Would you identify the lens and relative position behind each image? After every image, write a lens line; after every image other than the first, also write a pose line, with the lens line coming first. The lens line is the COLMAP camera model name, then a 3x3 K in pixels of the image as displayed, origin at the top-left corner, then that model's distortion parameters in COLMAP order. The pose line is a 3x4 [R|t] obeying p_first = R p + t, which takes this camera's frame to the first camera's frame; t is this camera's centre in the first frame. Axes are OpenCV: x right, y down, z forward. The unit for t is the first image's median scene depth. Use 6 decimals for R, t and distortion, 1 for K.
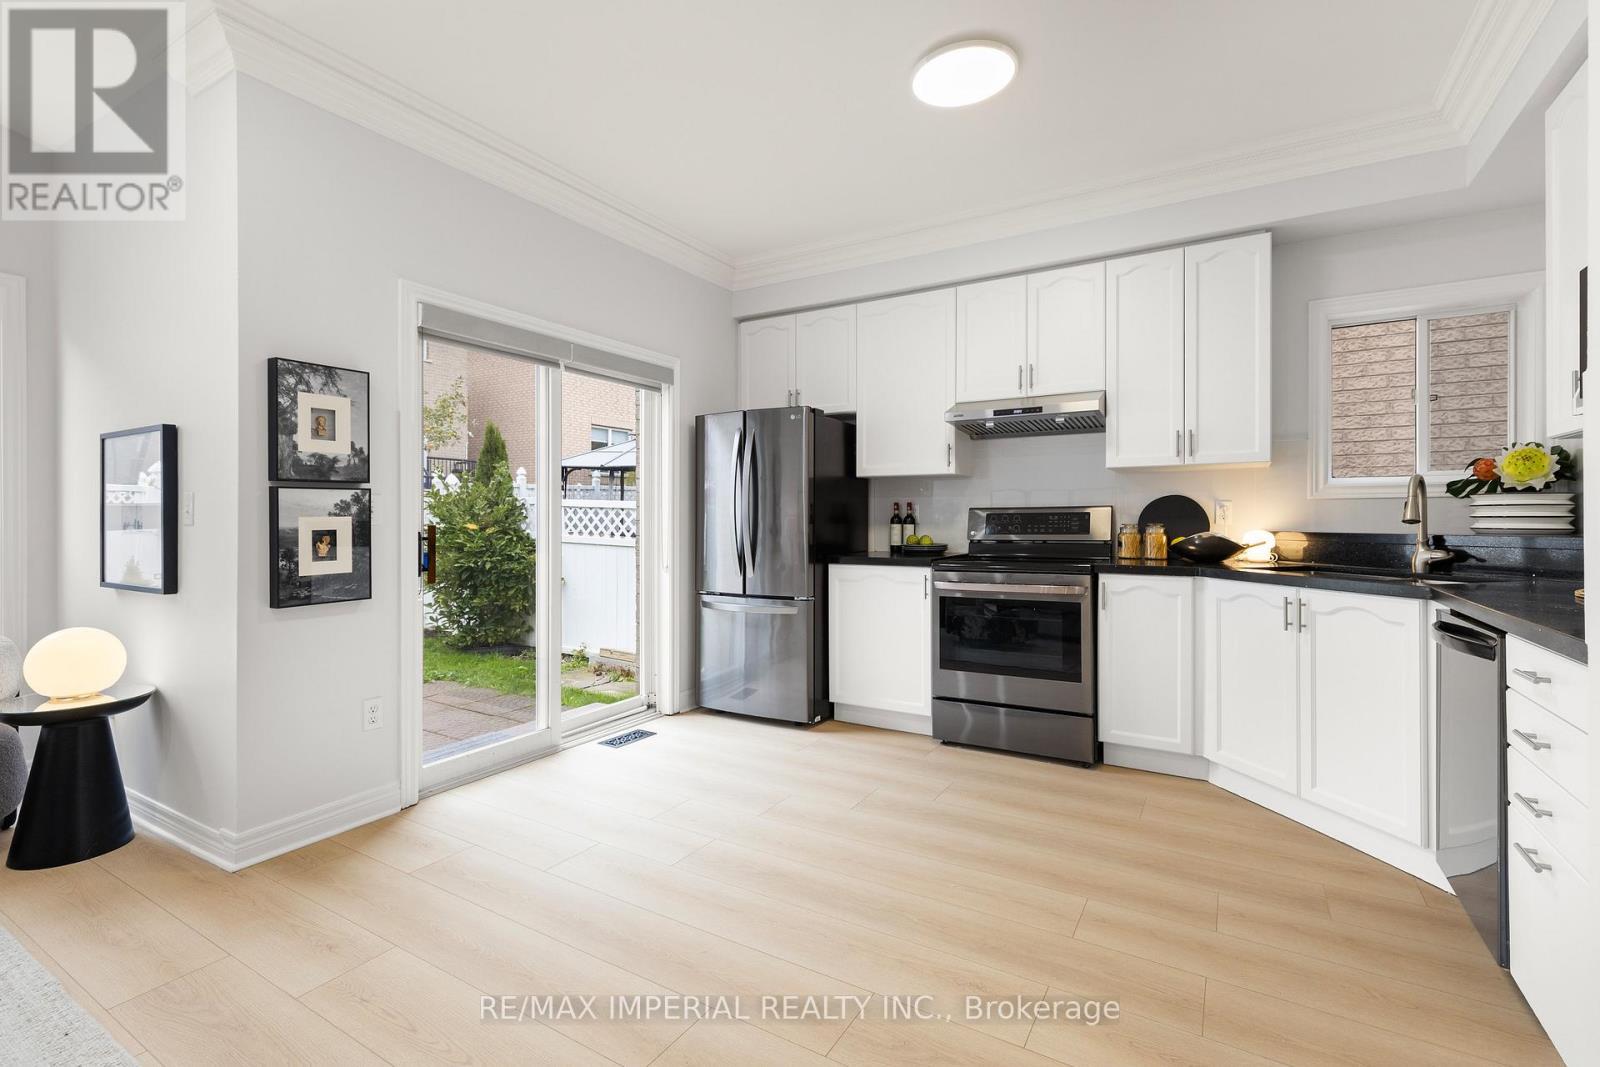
lens RADIAL K [[728.1, 0, 807.1], [0, 728.1, 517.3], [0, 0, 1]] dist [0.001731, 0.000299]
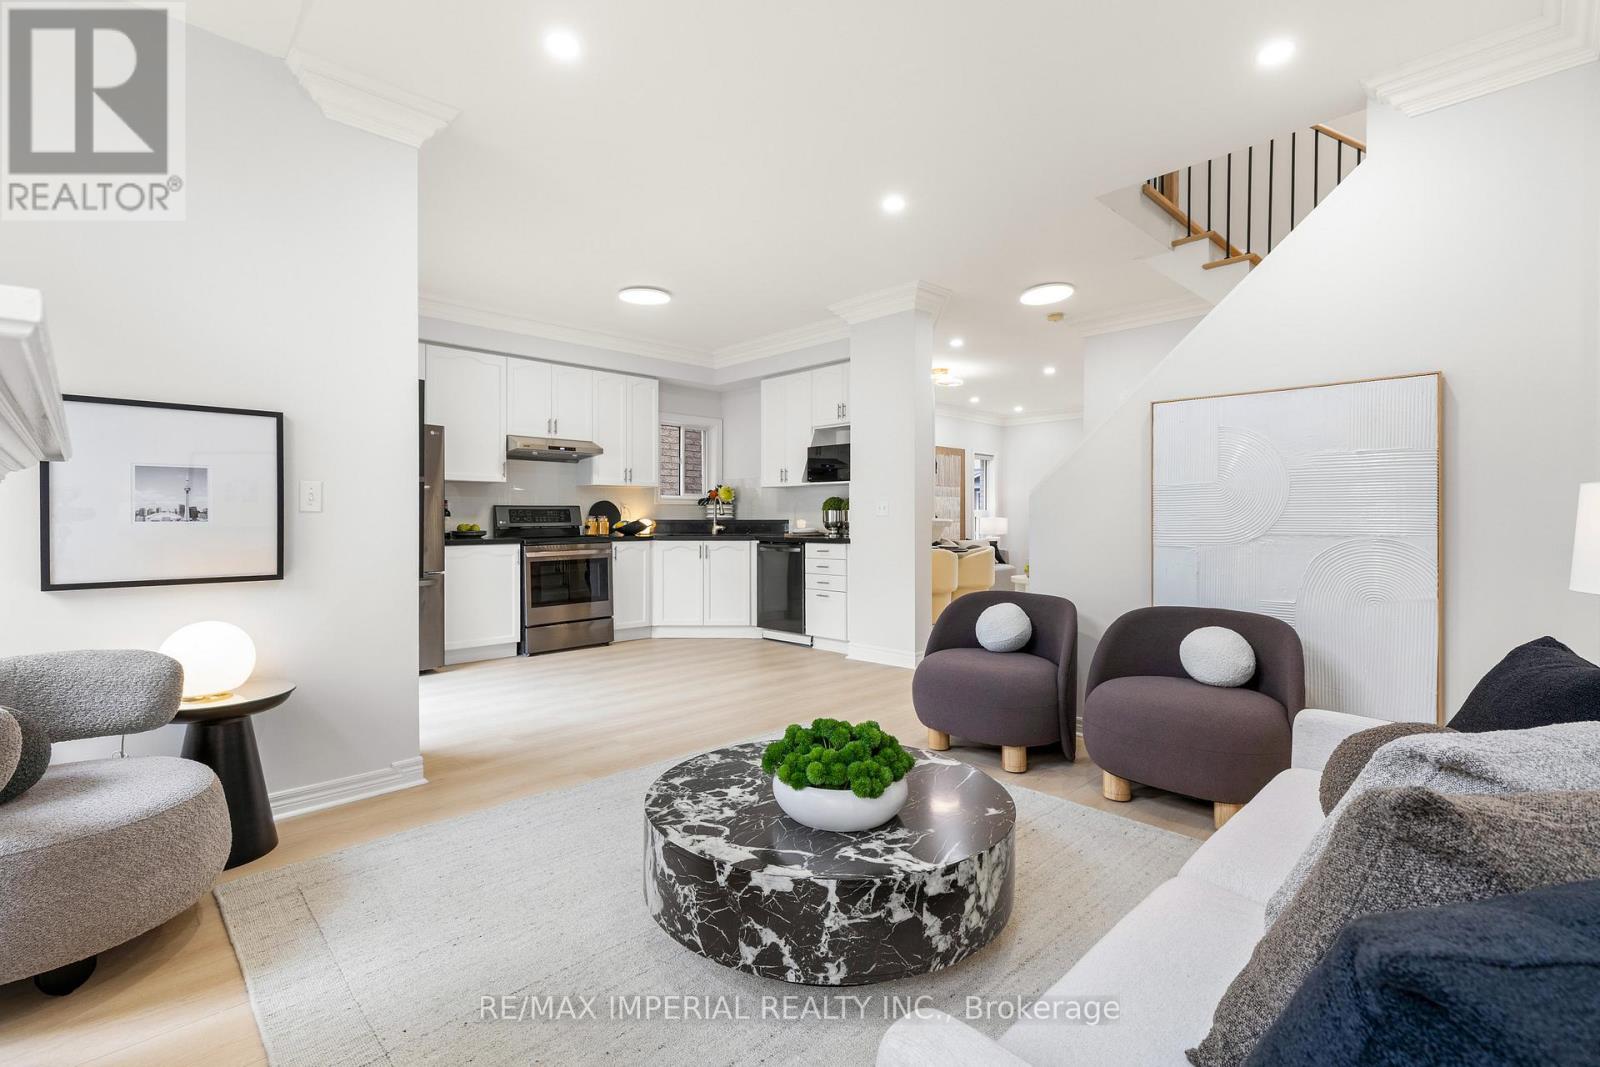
lens RADIAL K [[728.1, 0, 807.1], [0, 728.1, 517.3], [0, 0, 1]] dist [0.001731, 0.000299]
pose [[0.258770, 0.001572, 0.965938, -1.275949], [-0.006265, 0.999980, 0.000051, 0.010663], [-0.965919, -0.006065, 0.258775, 0.016665]]
